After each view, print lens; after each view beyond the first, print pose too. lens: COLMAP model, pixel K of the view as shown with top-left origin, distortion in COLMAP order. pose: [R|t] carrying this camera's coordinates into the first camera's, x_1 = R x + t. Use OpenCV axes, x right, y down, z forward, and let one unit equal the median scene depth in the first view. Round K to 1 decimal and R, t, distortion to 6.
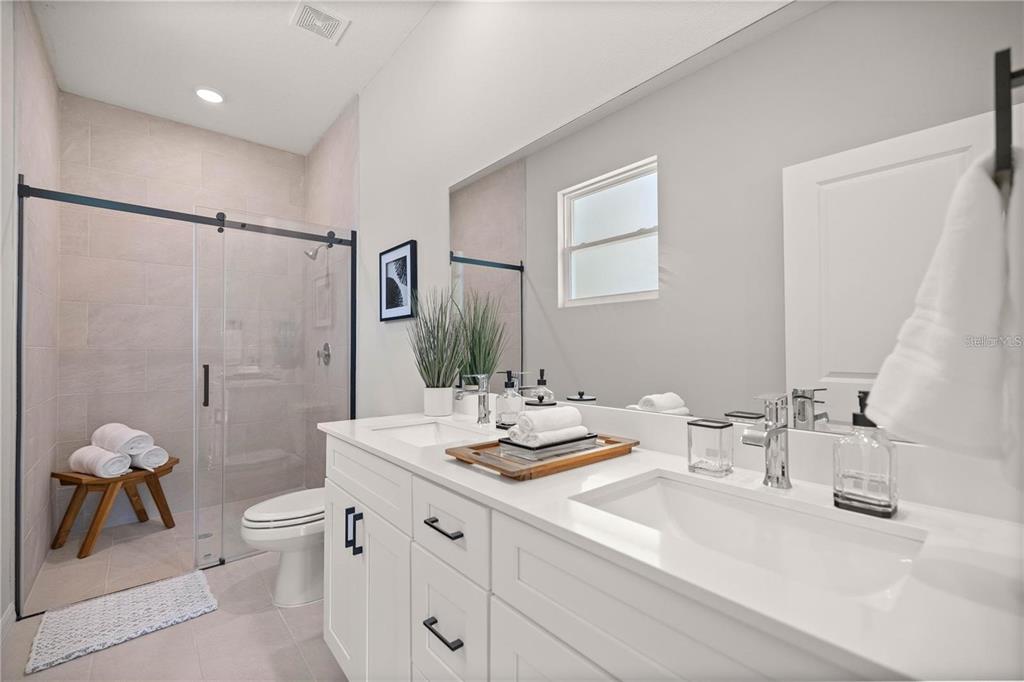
lens RADIAL K [[439.3, 0, 510.9], [0, 439.3, 341.6], [0, 0, 1]] dist [-0.000155, 0.000095]
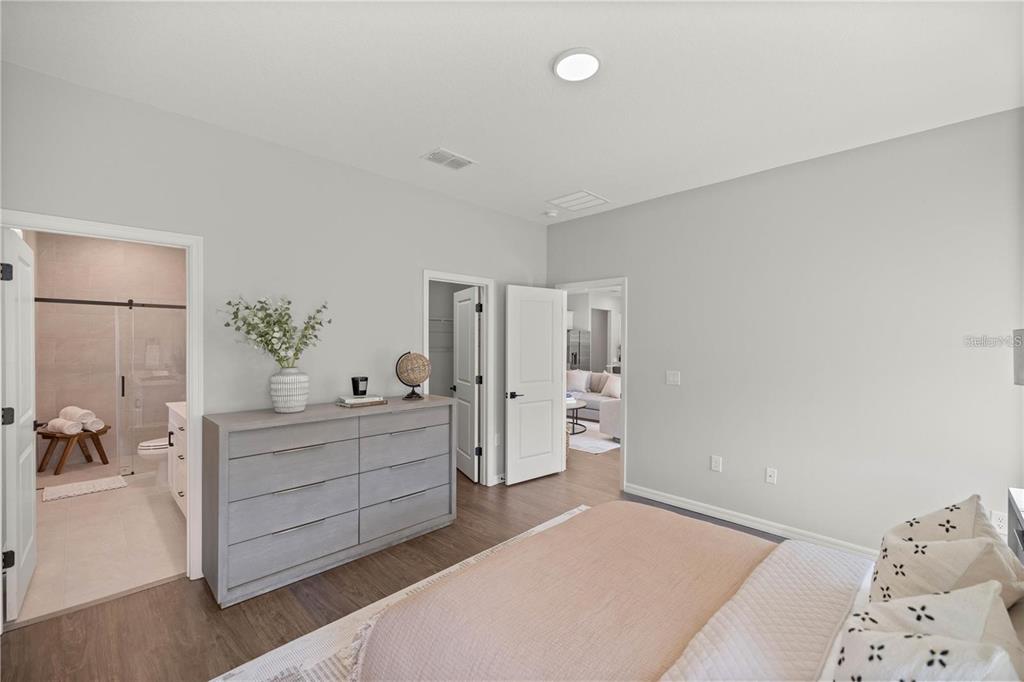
lens RADIAL K [[439.3, 0, 514.3], [0, 439.3, 343.8], [0, 0, 1]] dist [-0.000155, 0.000095]
pose [[0.996669, 0.007951, 0.081169, 0.799118], [-0.009800, 0.999701, 0.022405, -0.135343], [-0.080966, -0.023125, 0.996449, -0.987990]]
